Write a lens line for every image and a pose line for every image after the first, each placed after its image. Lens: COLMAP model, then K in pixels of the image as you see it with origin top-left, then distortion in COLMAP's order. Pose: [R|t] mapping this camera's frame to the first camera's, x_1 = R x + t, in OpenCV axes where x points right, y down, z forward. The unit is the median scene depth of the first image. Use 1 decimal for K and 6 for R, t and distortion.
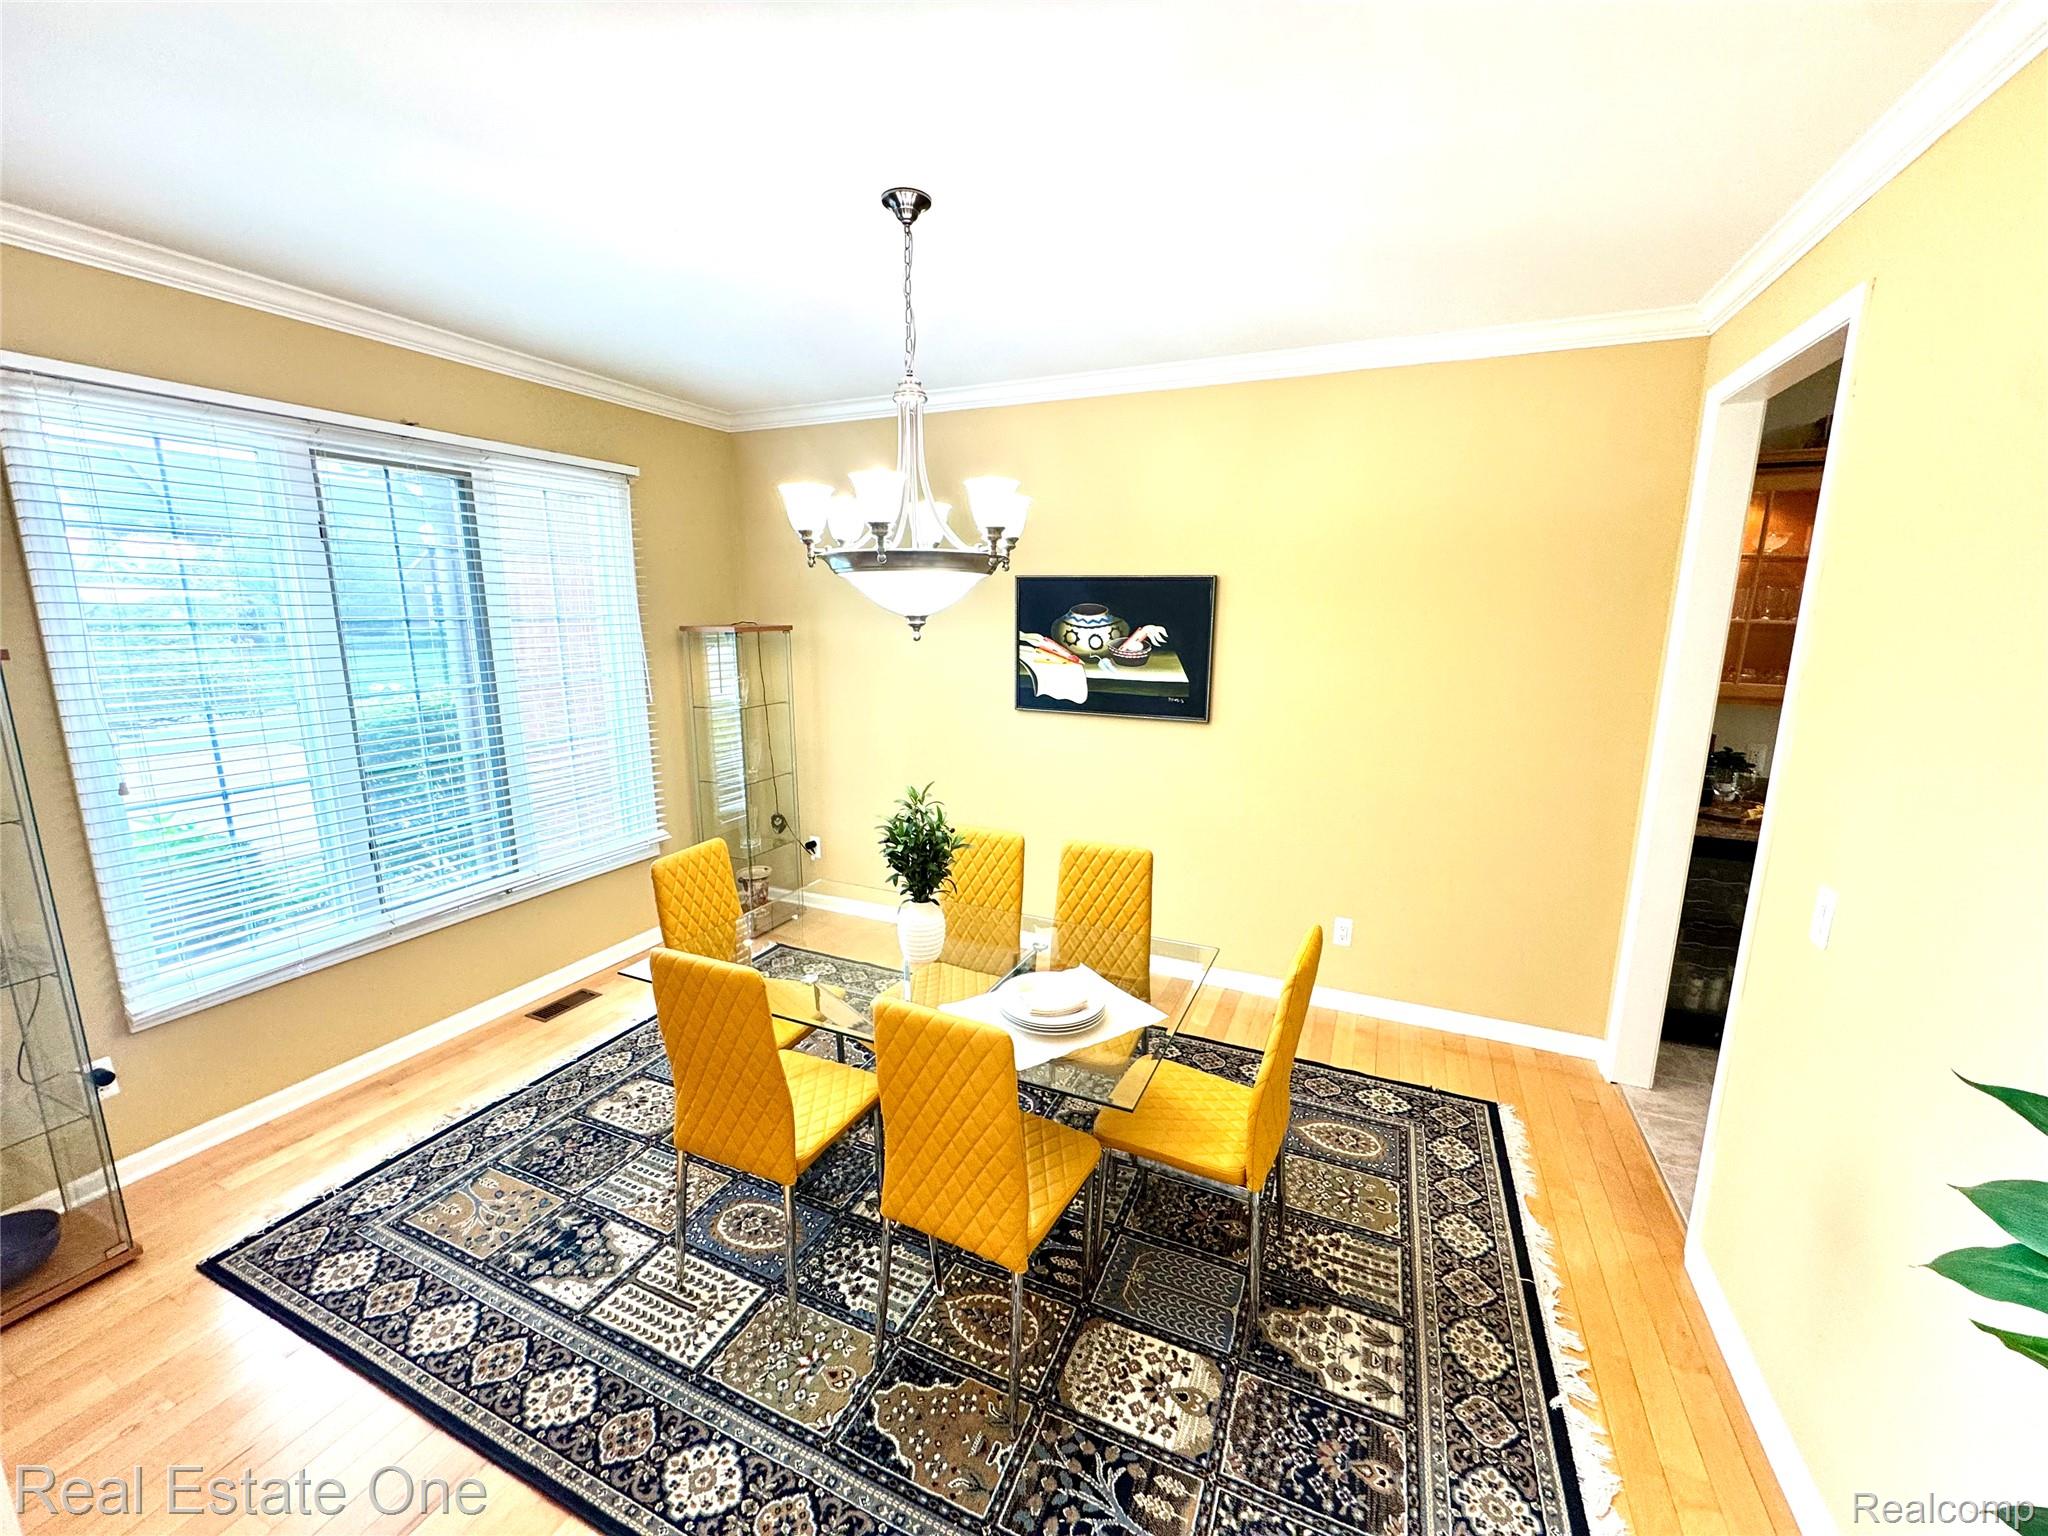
lens RADIAL K [[817.2, 0, 1025.1], [0, 817.2, 764.6], [0, 0, 1]] dist [-0.002829, 0.000172]
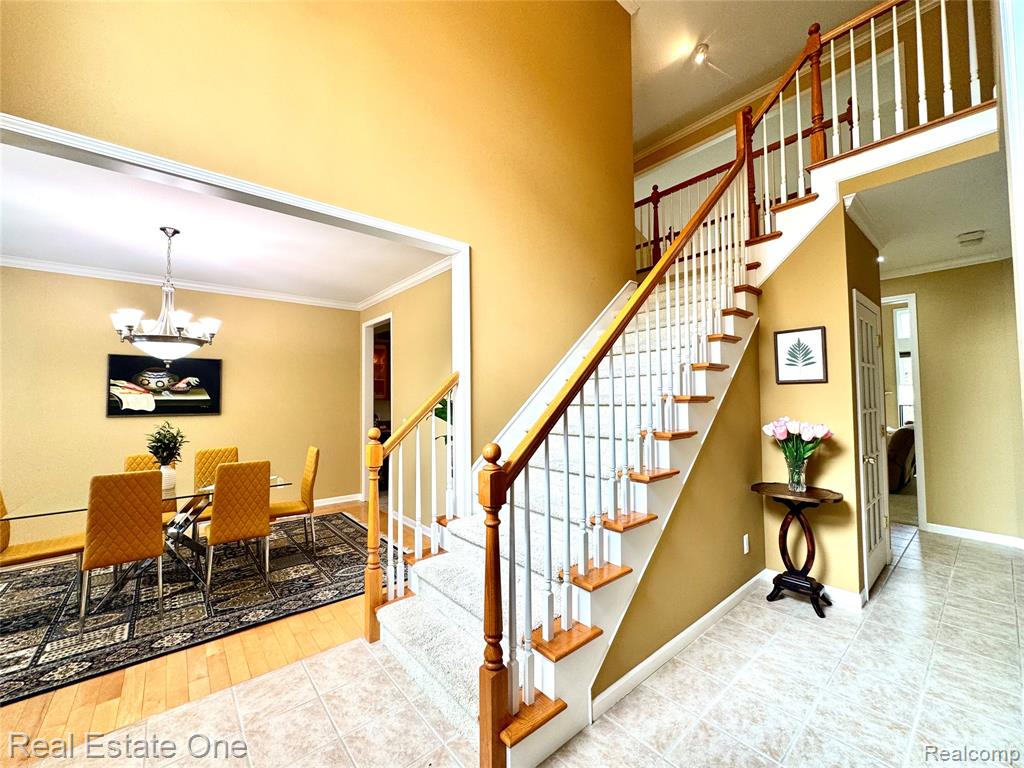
lens RADIAL K [[408.6, 0, 512.6], [0, 408.6, 382.3], [0, 0, 1]] dist [-0.002829, 0.000172]
pose [[0.438433, 0.025835, 0.898393, -0.738711], [0.183986, 0.975838, -0.117851, 0.237874], [-0.879731, 0.216962, 0.423086, -0.536673]]
